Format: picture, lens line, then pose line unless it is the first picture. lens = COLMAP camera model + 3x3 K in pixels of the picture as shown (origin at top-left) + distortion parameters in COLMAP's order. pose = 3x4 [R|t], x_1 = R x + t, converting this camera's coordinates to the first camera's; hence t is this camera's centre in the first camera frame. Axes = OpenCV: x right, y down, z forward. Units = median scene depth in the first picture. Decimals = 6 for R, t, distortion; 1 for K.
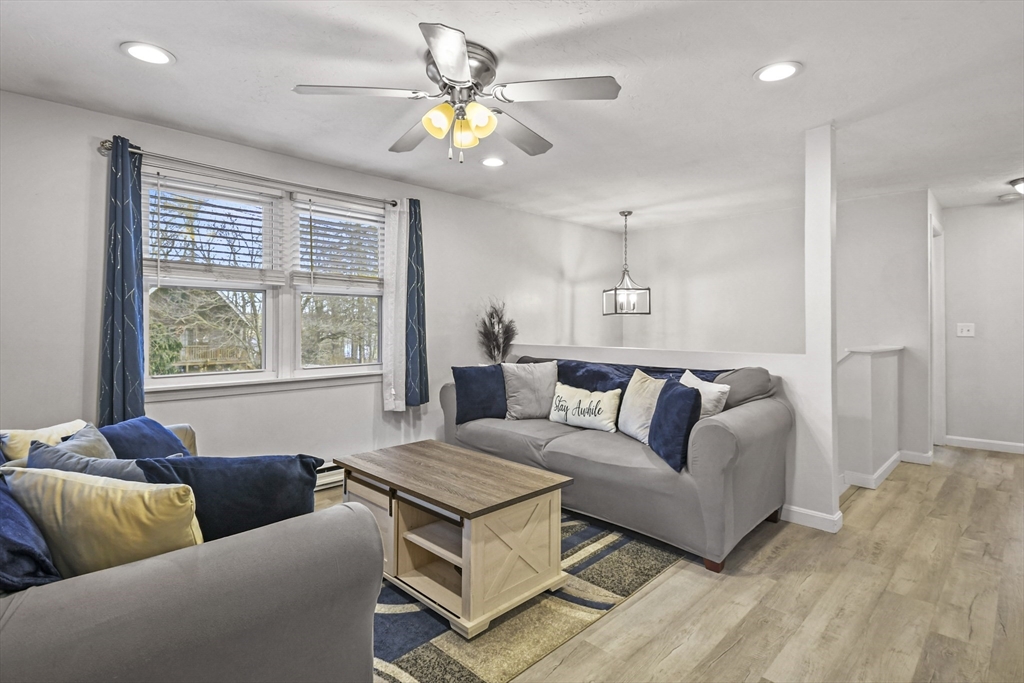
lens RADIAL K [[497.8, 0, 512.0], [0, 497.8, 318.7], [0, 0, 1]] dist [0.020574, -0.000106]
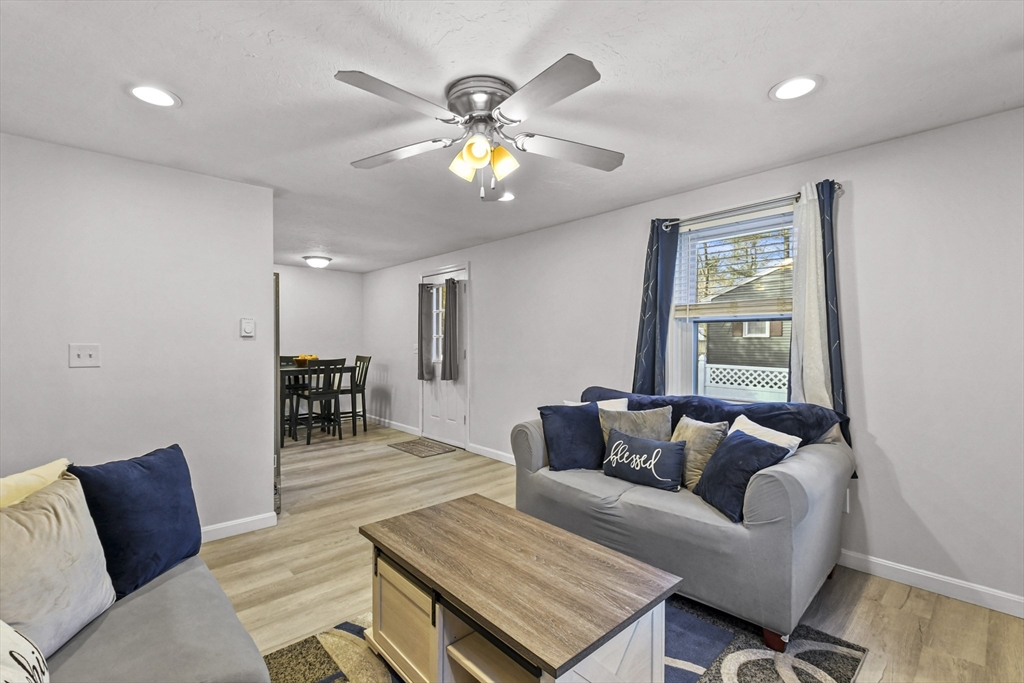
lens RADIAL K [[452.2, 0, 512.0], [0, 452.2, 341.5], [0, 0, 1]] dist [0.002230, 0.000055]
pose [[-0.998904, -0.002872, 0.046707, -0.189106], [-0.003492, 0.999907, -0.013205, -0.011391], [-0.046665, -0.013353, -0.998821, 1.761968]]
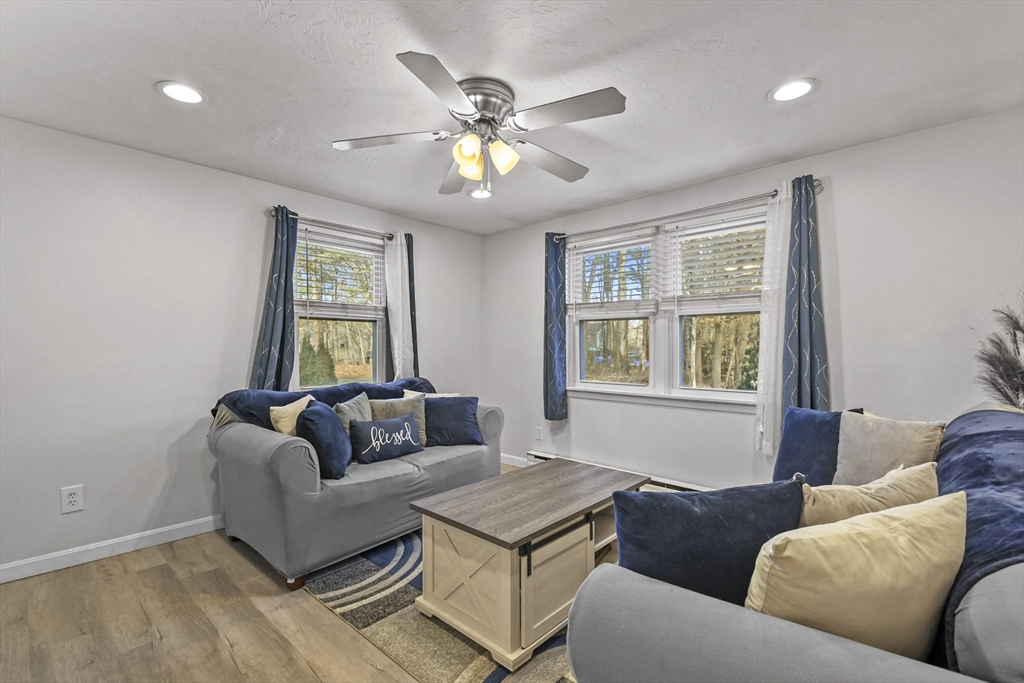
lens RADIAL K [[452.2, 0, 512.0], [0, 452.2, 341.5], [0, 0, 1]] dist [0.002230, 0.000055]
pose [[0.049185, -0.012676, -0.998709, 0.803678], [0.014801, 0.999819, -0.011961, 0.012840], [0.998680, -0.014194, 0.049364, 0.937883]]
